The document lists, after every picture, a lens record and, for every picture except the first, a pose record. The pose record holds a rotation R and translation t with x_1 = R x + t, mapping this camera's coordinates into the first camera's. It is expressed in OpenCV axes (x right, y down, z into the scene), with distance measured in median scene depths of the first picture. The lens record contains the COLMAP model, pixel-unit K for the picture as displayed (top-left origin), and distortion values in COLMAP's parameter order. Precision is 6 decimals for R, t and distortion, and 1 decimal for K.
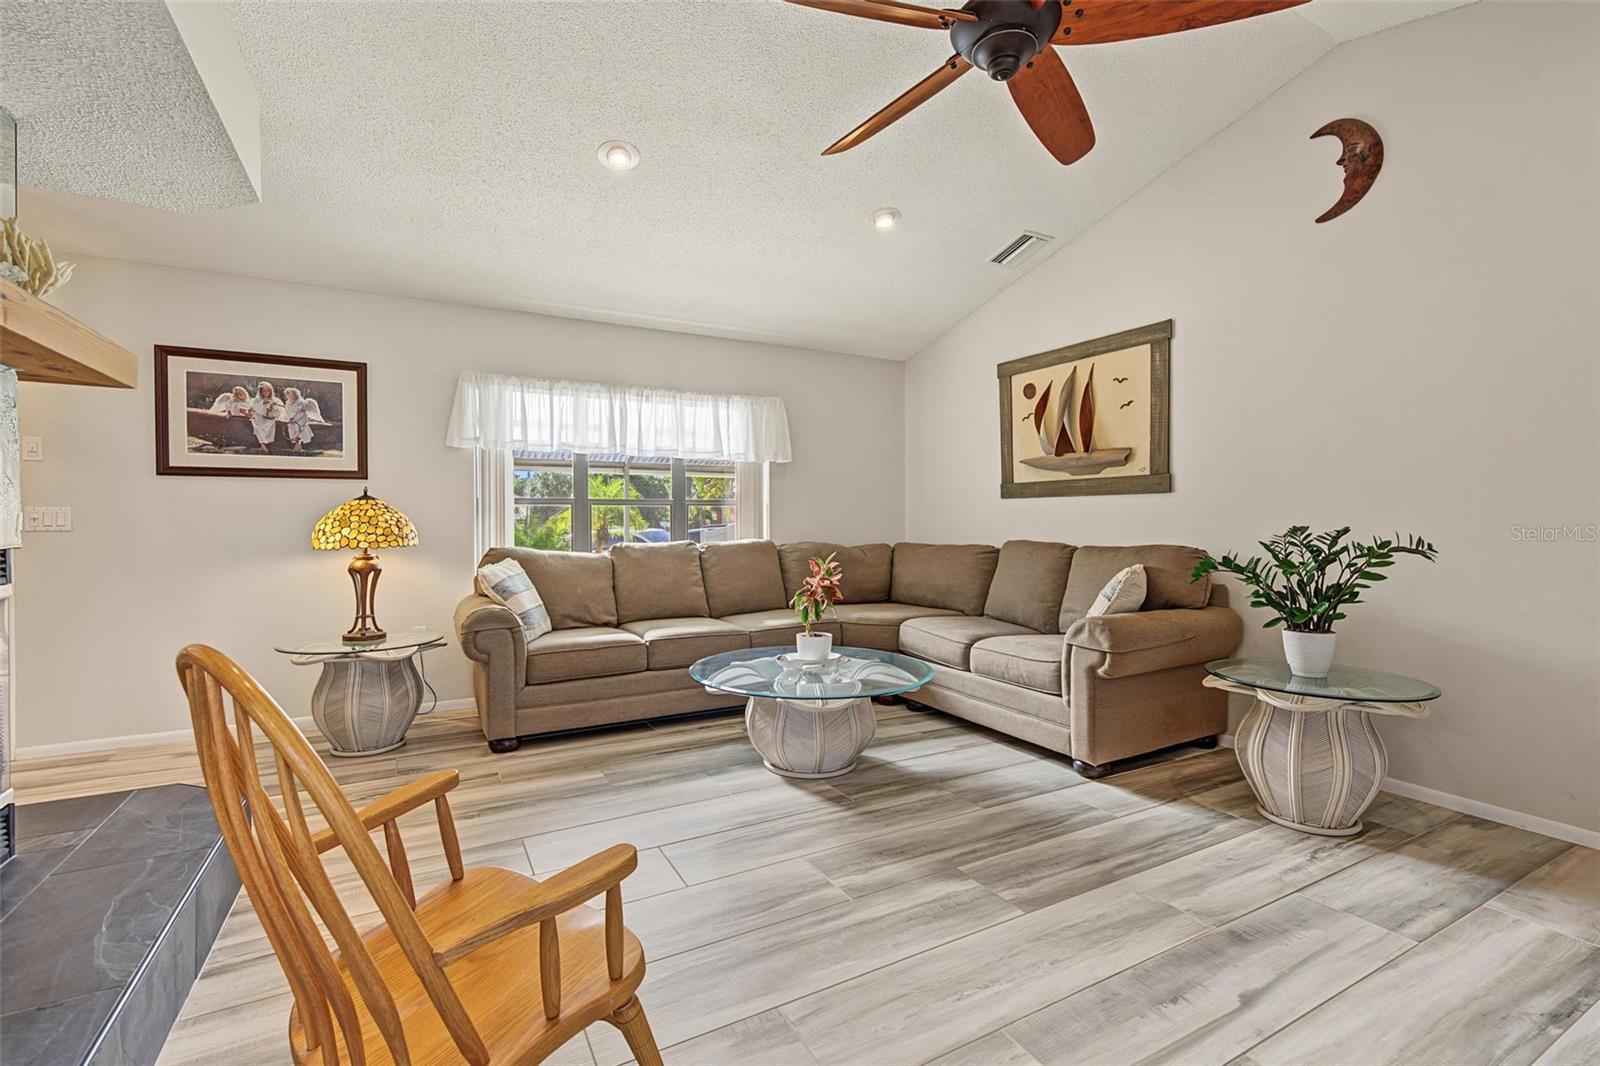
lens RADIAL K [[698.0, 0, 803.9], [0, 698.0, 524.4], [0, 0, 1]] dist [-0.002230, -0.000458]
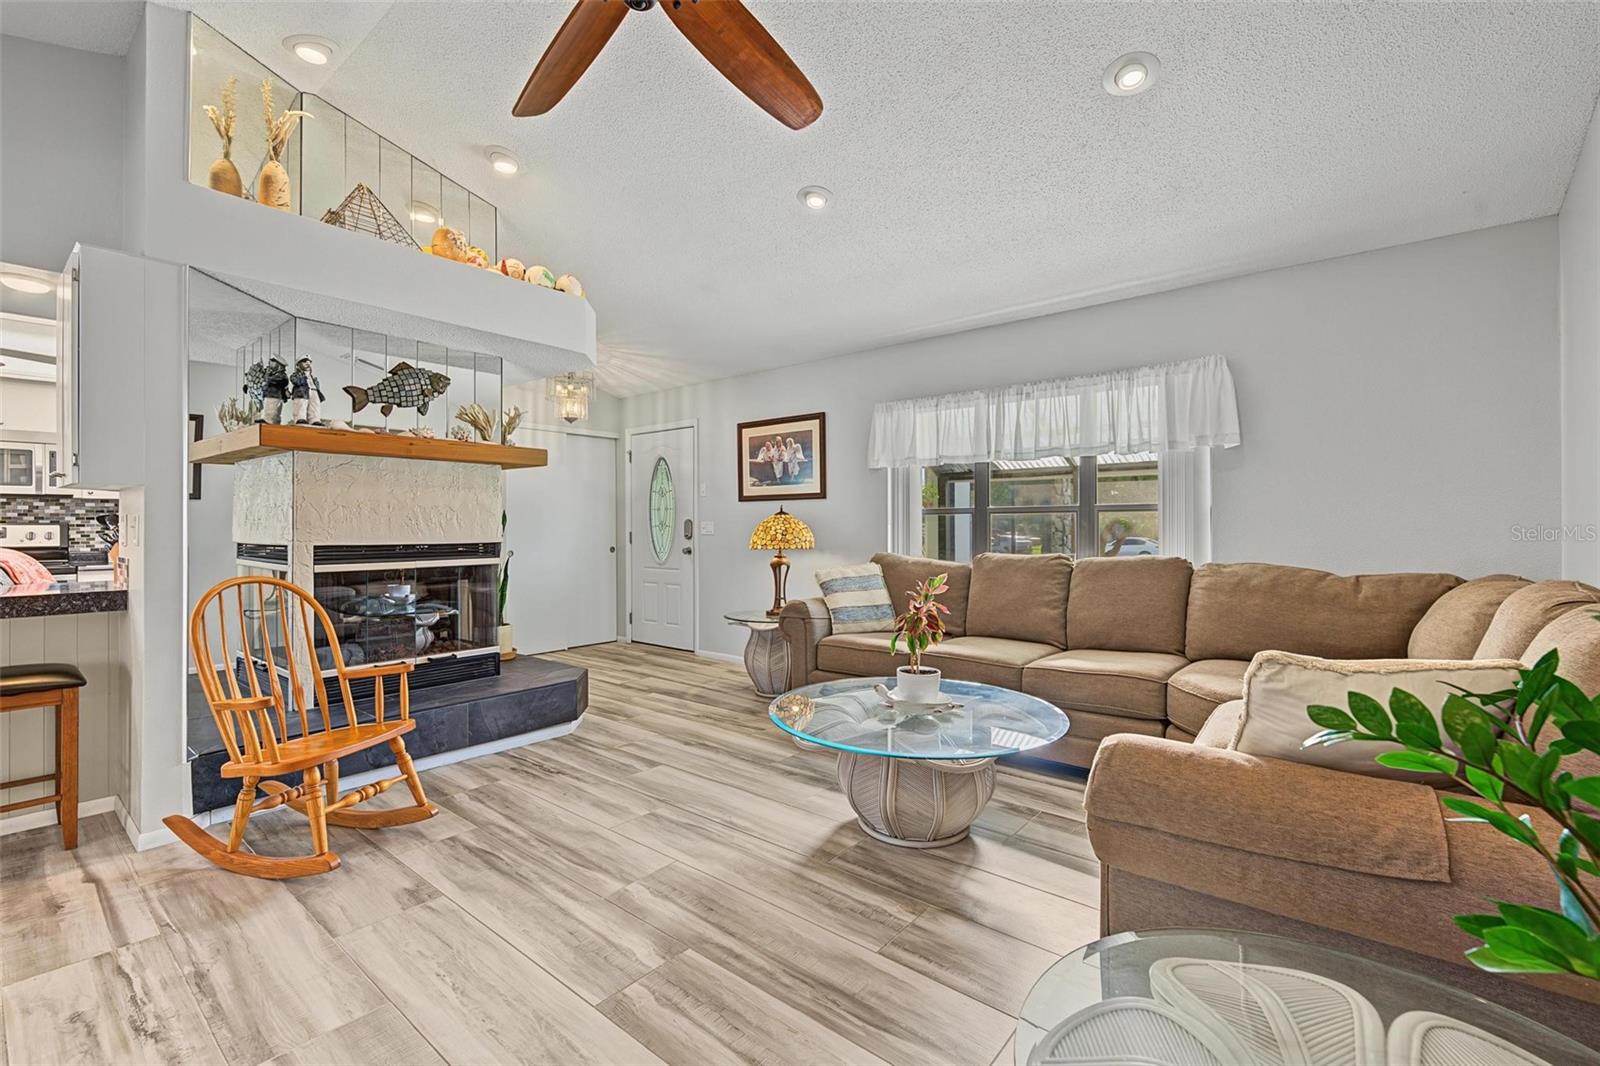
lens RADIAL K [[698.0, 0, 803.9], [0, 698.0, 524.4], [0, 0, 1]] dist [-0.002230, -0.000458]
pose [[0.373780, -0.003095, -0.927512, 0.652261], [-0.006509, 0.999961, -0.005960, -0.007501], [0.927494, 0.008265, 0.373746, 0.504839]]
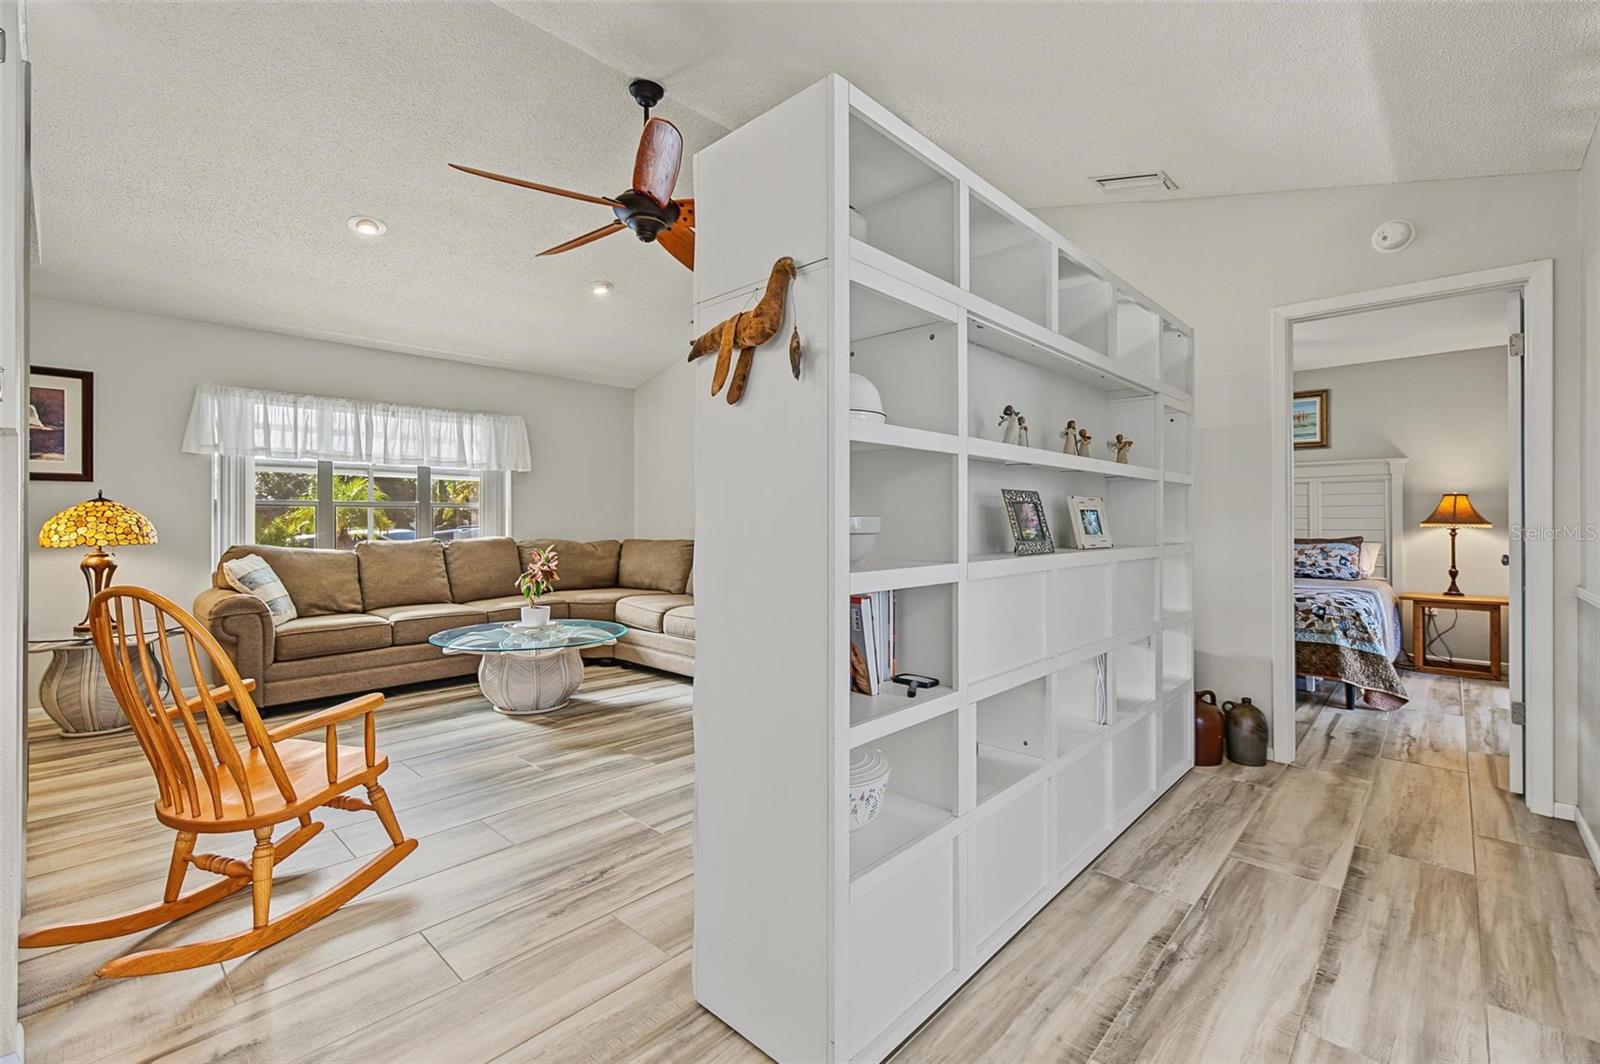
lens RADIAL K [[684.9, 0, 794.0], [0, 684.9, 517.8], [0, 0, 1]] dist [-0.001449, 0.000206]
pose [[0.952909, 0.001406, 0.303254, 0.077707], [0.001721, 0.999948, -0.010043, 0.002418], [-0.303252, 0.010091, 0.952857, -0.335733]]
